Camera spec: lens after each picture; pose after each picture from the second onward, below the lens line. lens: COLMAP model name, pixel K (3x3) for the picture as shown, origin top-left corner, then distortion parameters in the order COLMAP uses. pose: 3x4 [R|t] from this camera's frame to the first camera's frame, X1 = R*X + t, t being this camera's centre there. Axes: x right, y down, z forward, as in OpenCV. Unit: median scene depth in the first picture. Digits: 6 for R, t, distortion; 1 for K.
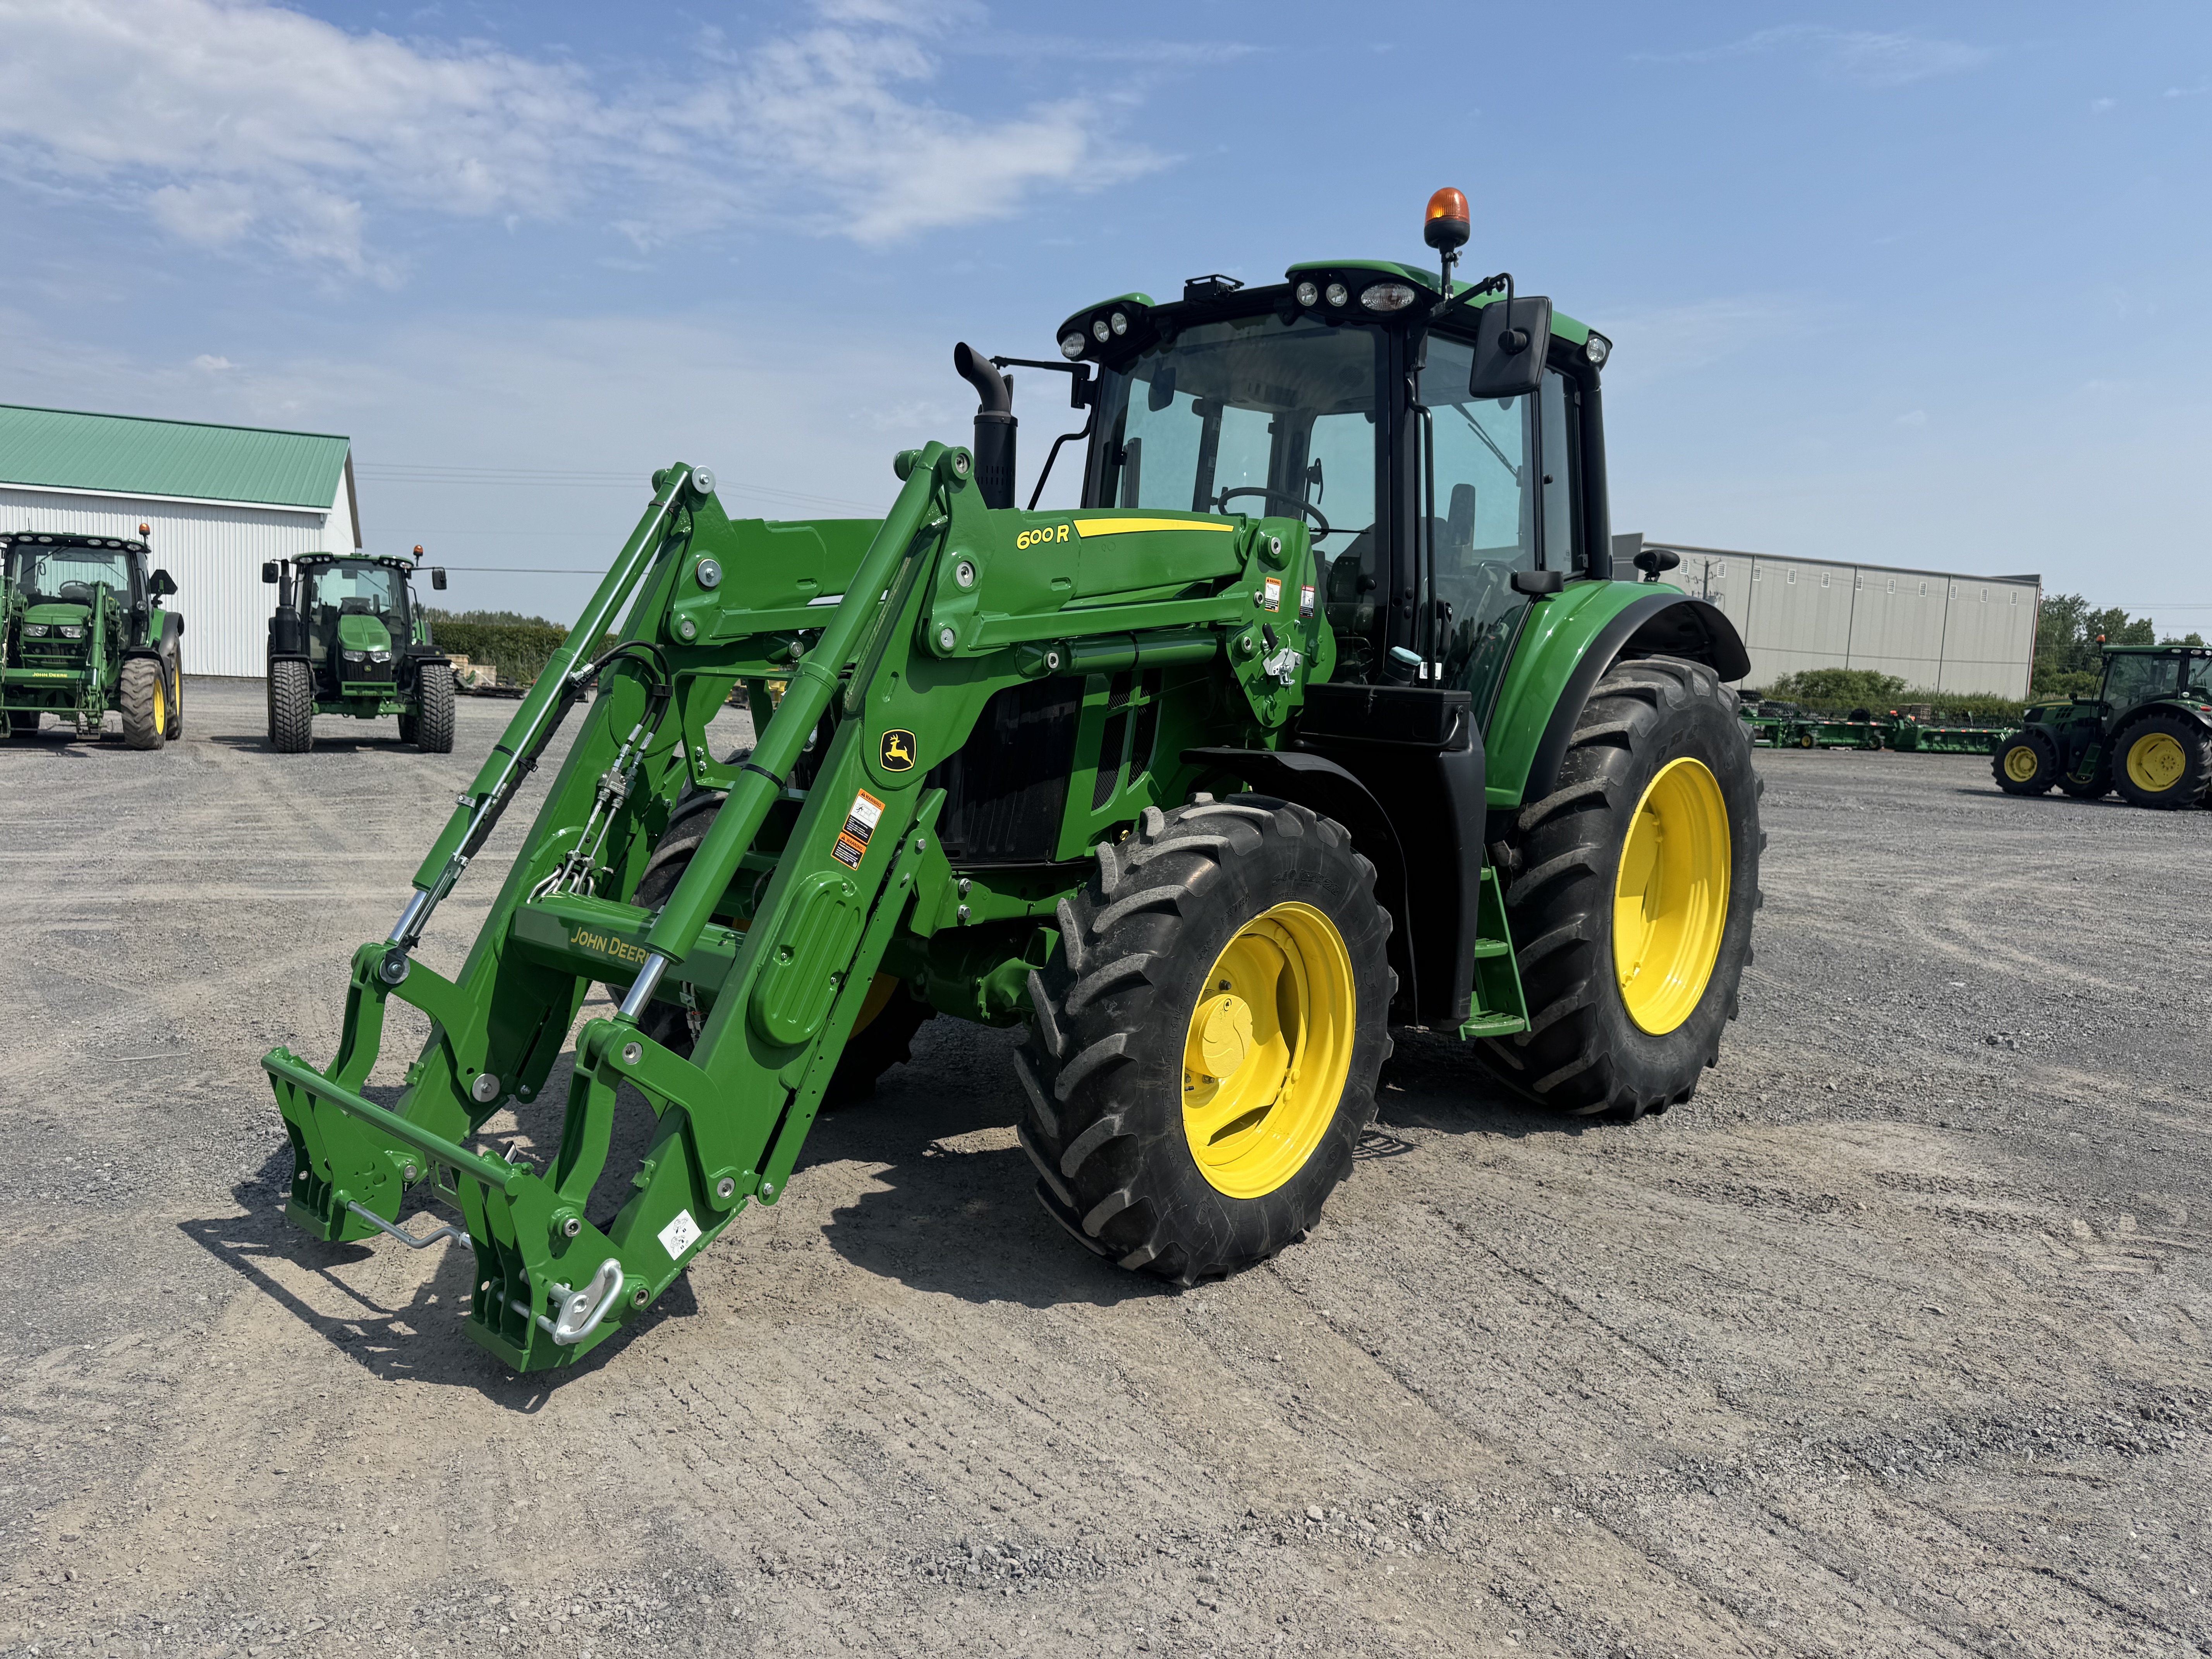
lens RADIAL K [[1529.0, 0, 1106.0], [0, 1529.0, 829.5], [0, 0, 1]] dist [0.007774, -0.001441]
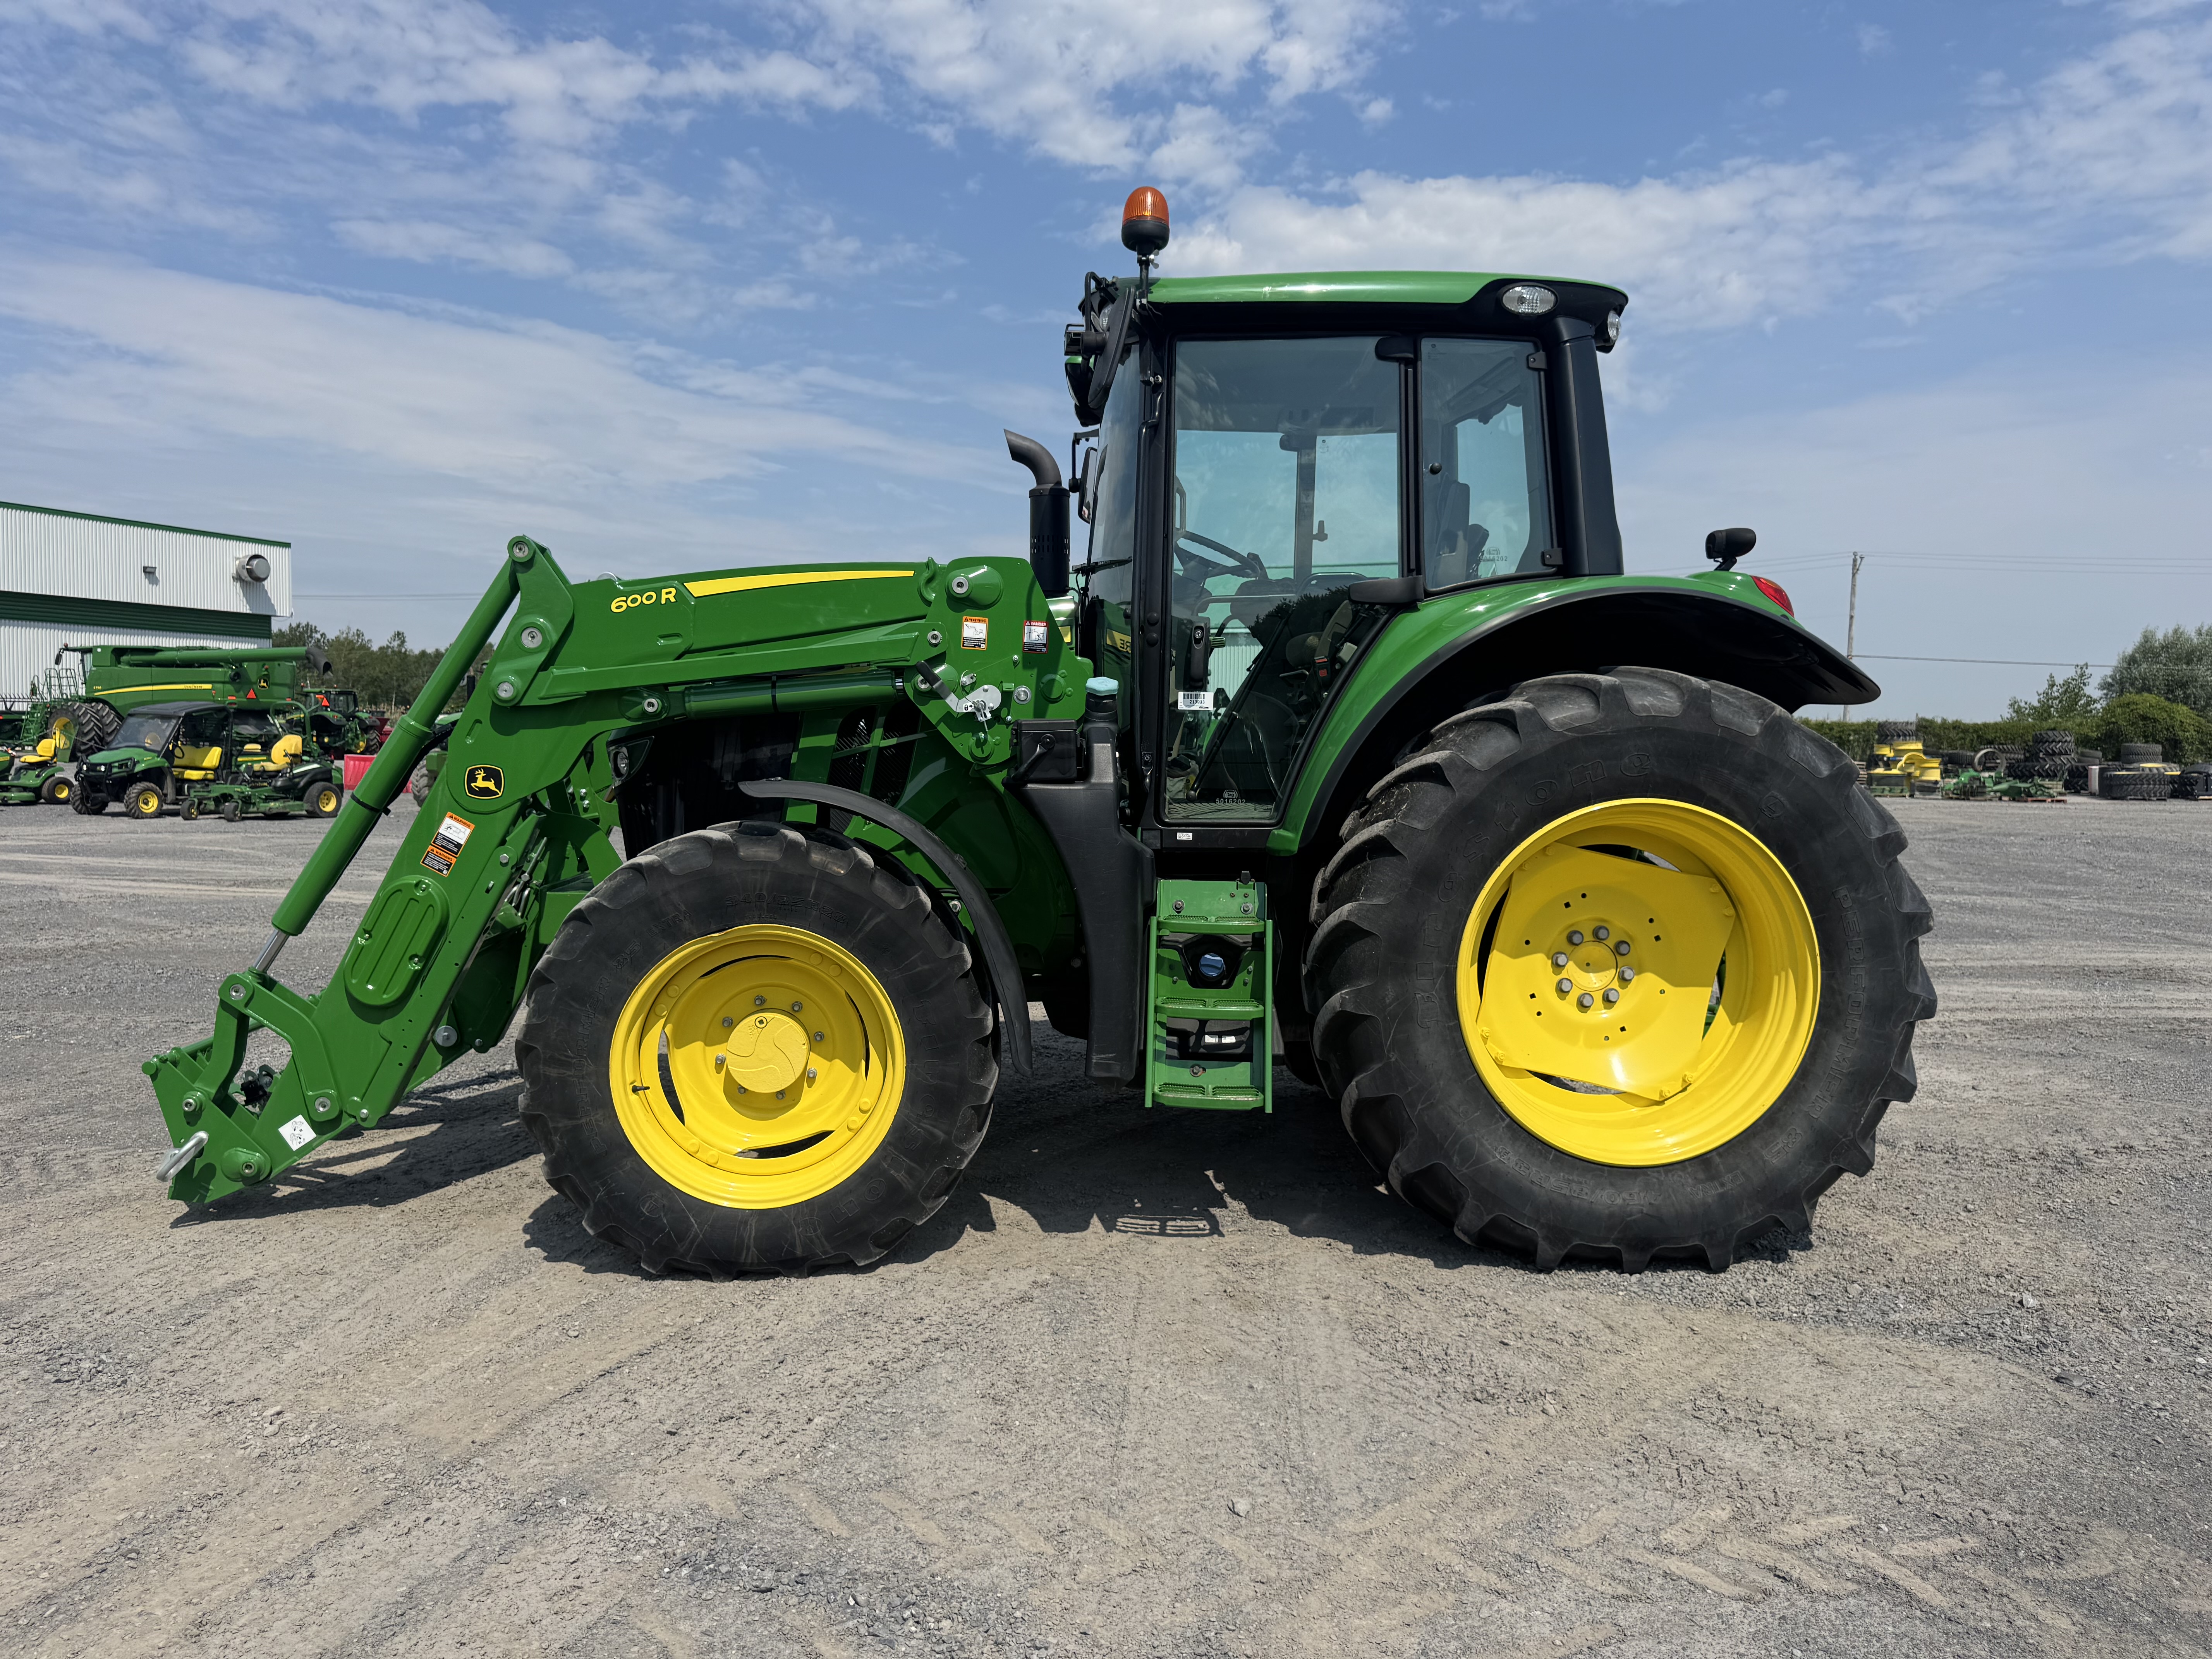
lens RADIAL K [[1605.1, 0, 1399.4], [0, 1605.1, 842.7], [0, 0, 1]] dist [0.050220, -0.077247]
pose [[0.746334, 0.004604, -0.665555, 0.149536], [-0.042875, 0.998232, -0.041173, 0.002317], [0.664189, 0.059265, 0.745212, 0.059028]]
